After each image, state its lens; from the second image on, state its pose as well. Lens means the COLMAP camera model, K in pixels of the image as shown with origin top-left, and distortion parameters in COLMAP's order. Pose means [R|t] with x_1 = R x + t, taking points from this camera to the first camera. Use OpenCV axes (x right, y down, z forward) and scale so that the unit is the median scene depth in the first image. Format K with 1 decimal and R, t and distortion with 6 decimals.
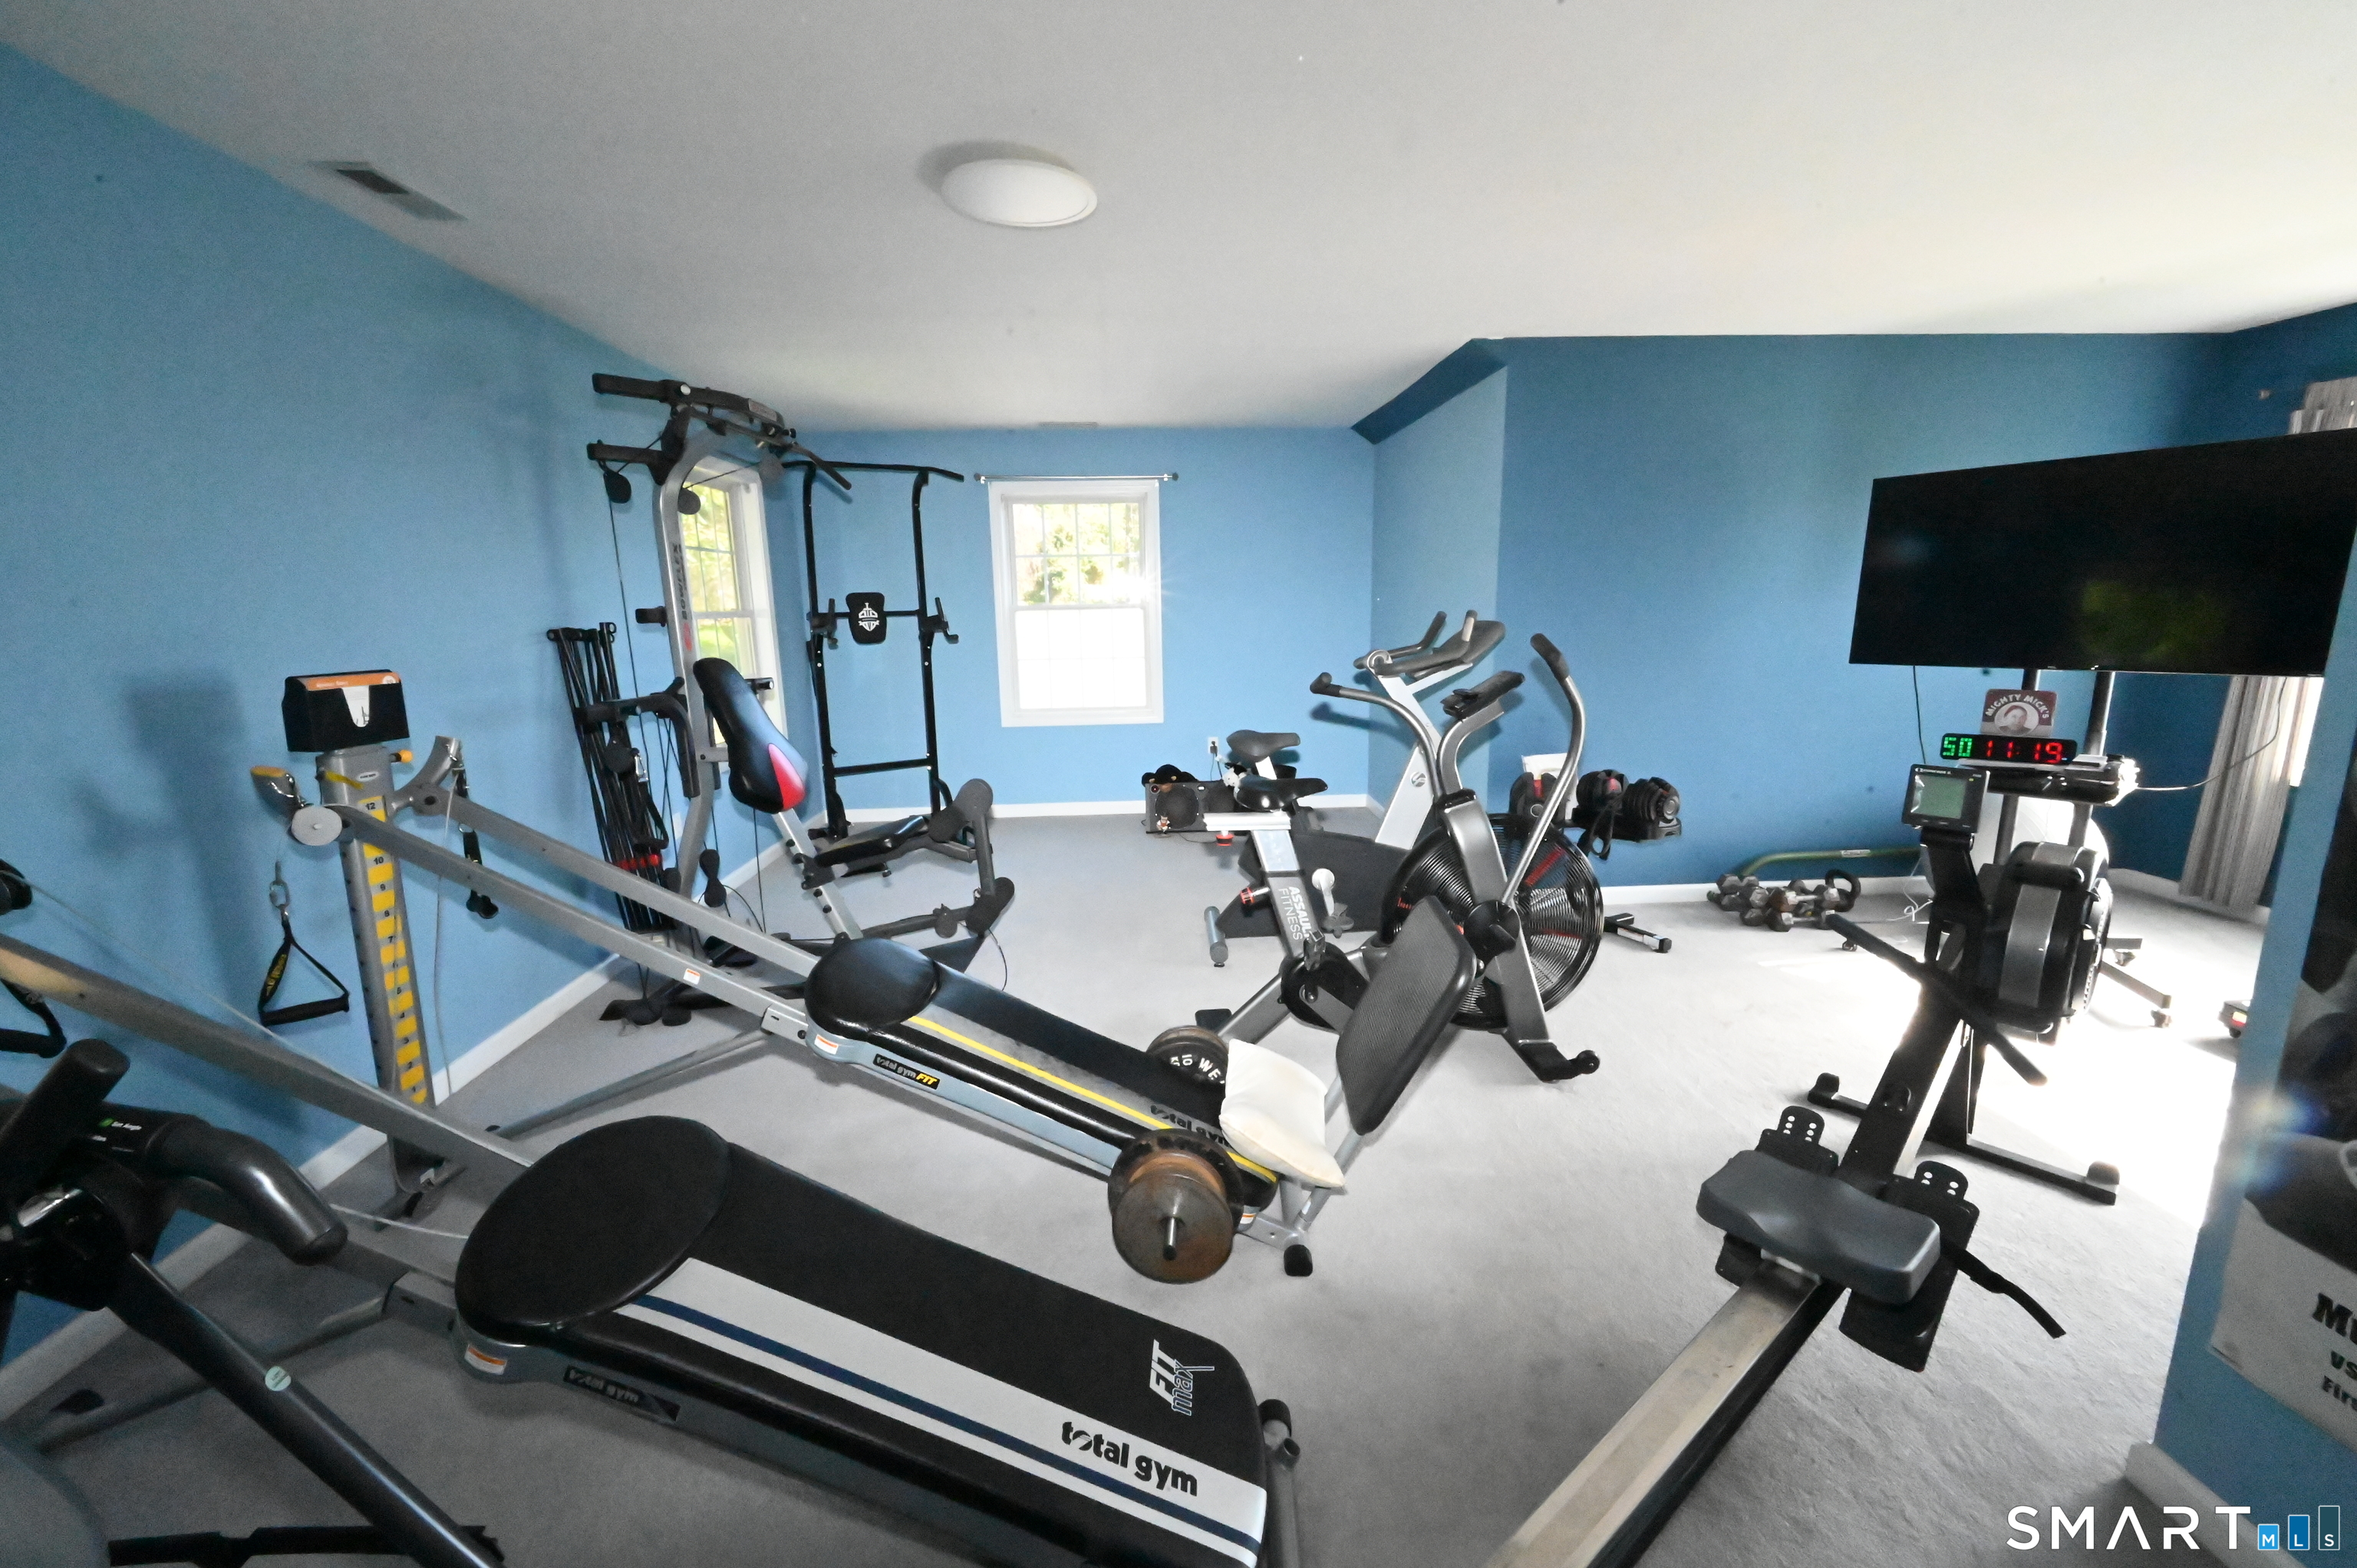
lens RADIAL K [[934.7, 0, 1173.7], [0, 934.7, 786.0], [0, 0, 1]] dist [0.001206, 0.000604]
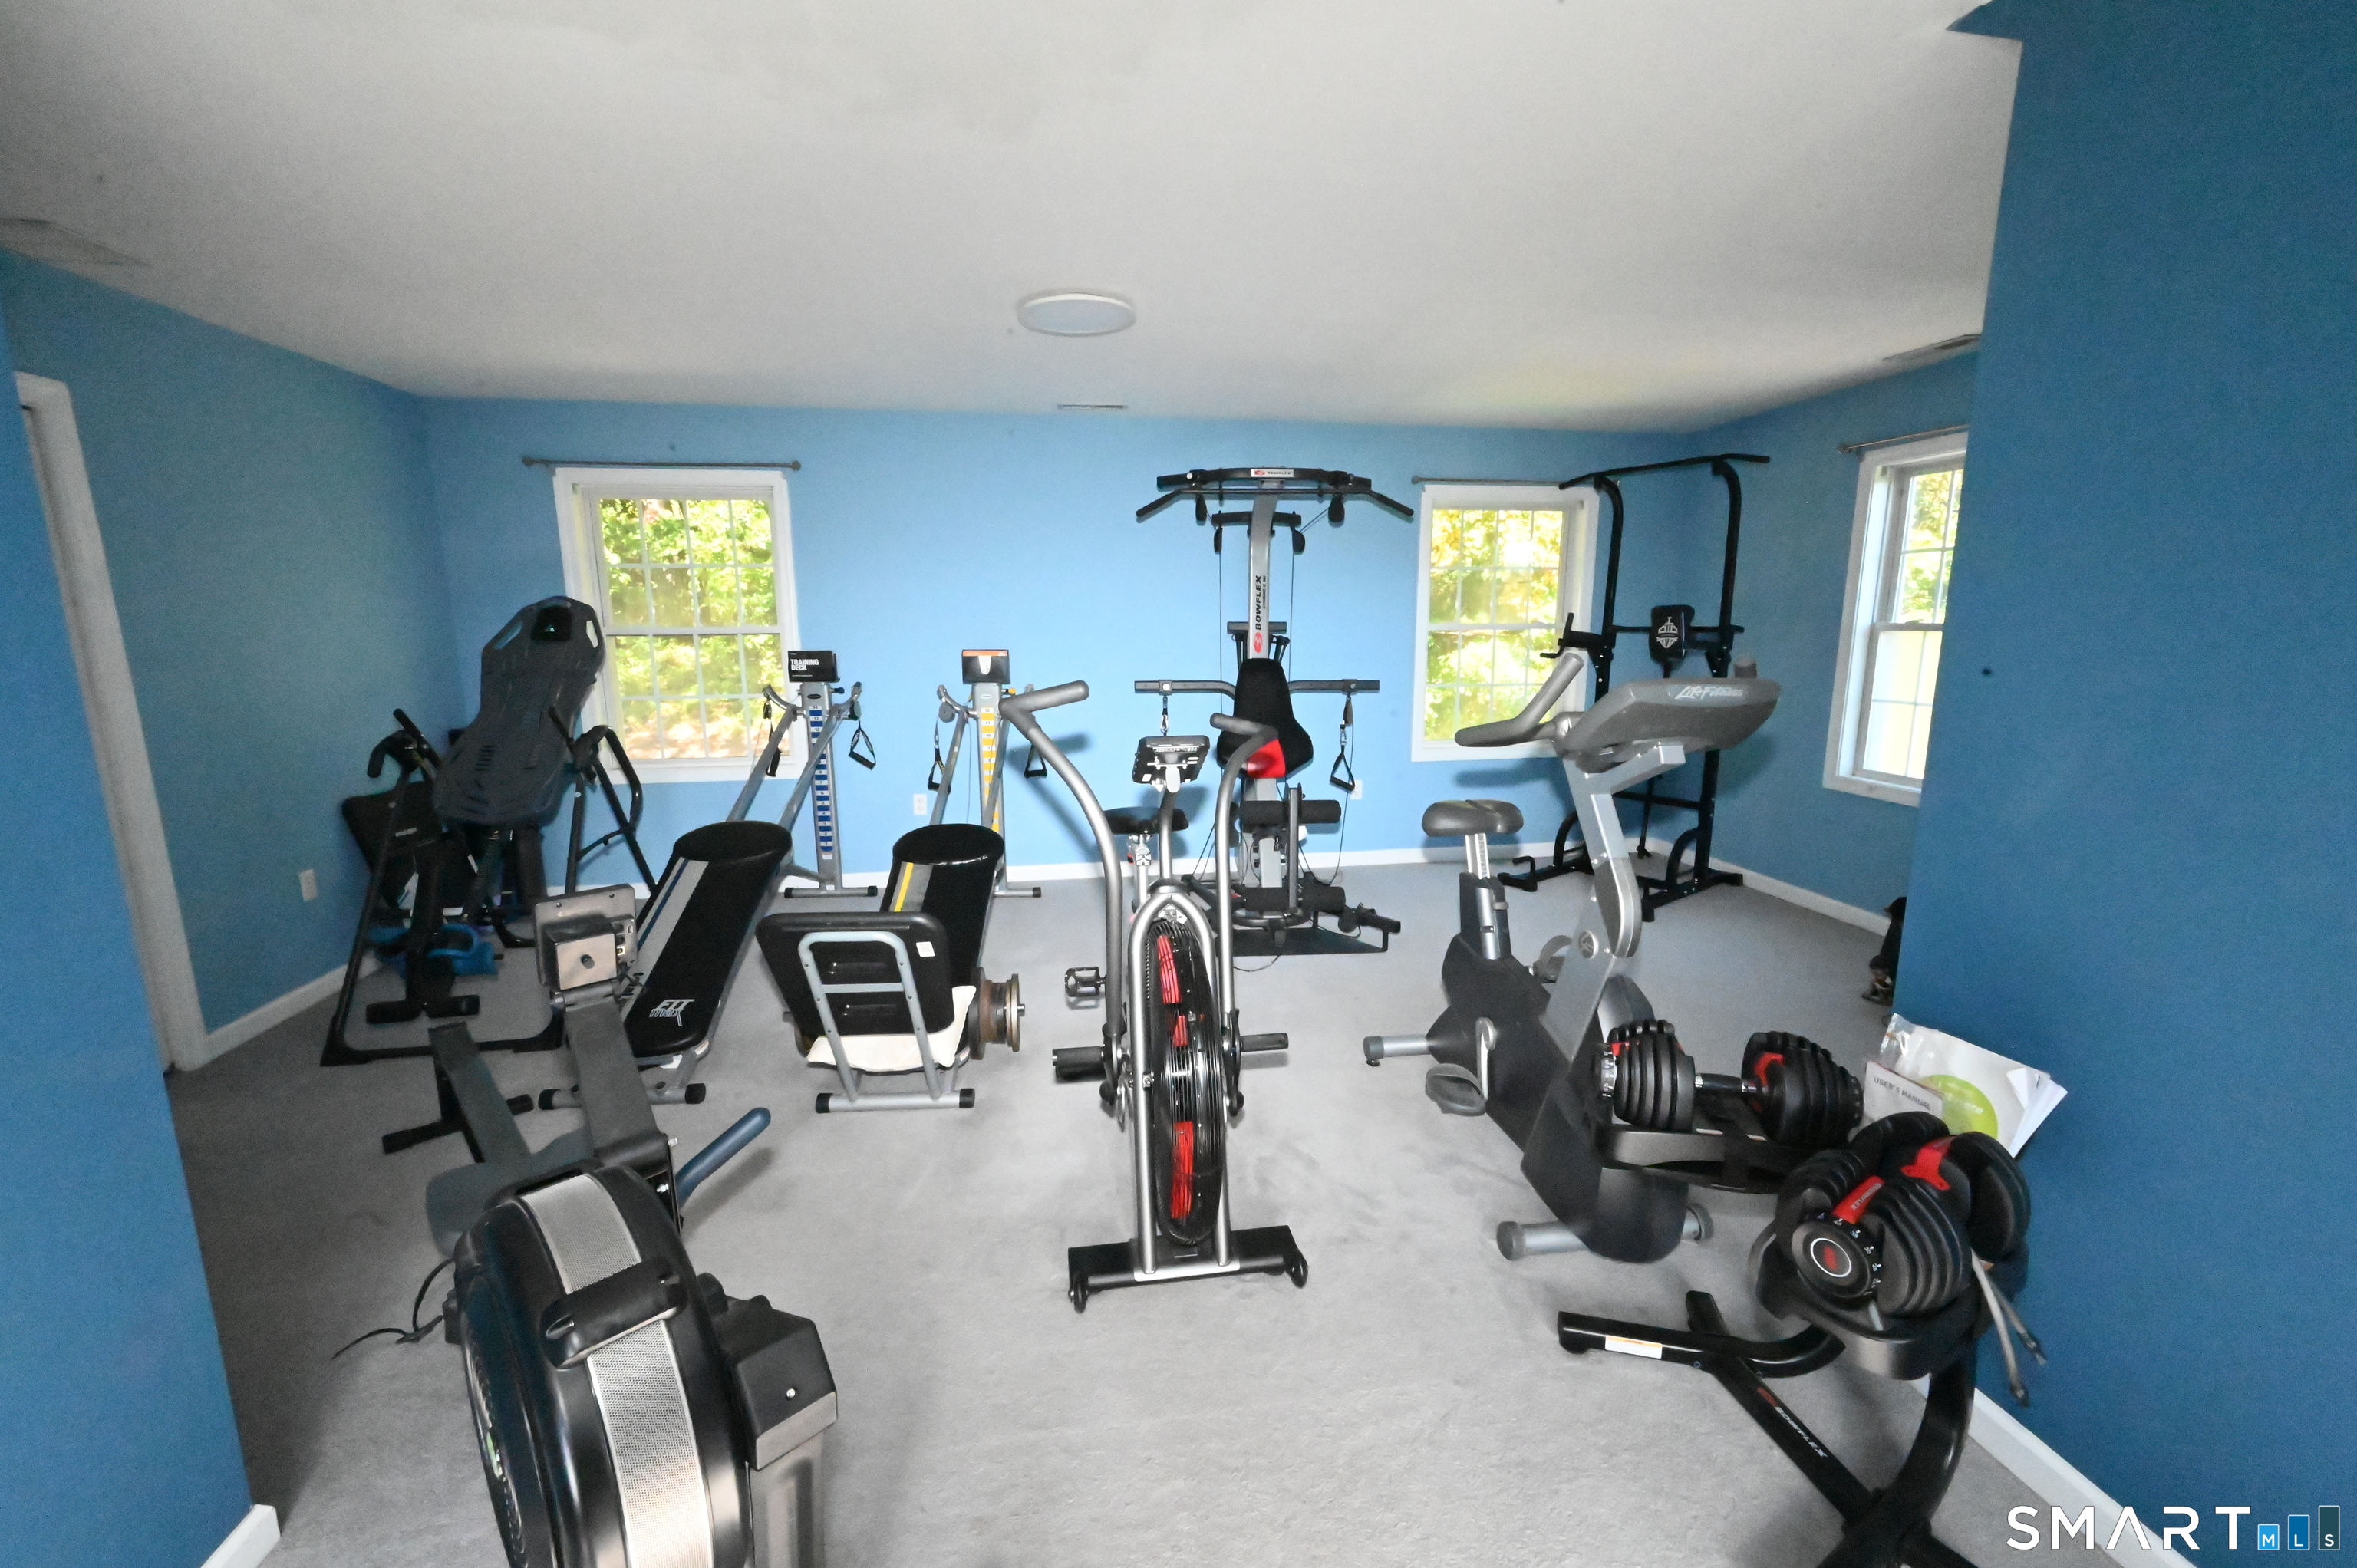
lens RADIAL K [[934.7, 0, 1173.7], [0, 934.7, 786.0], [0, 0, 1]] dist [0.001206, 0.000604]
pose [[0.152838, 0.176196, -0.972417, 0.504281], [-0.187951, 0.971201, 0.146434, -0.079996], [0.970214, 0.160386, 0.181553, 0.401392]]
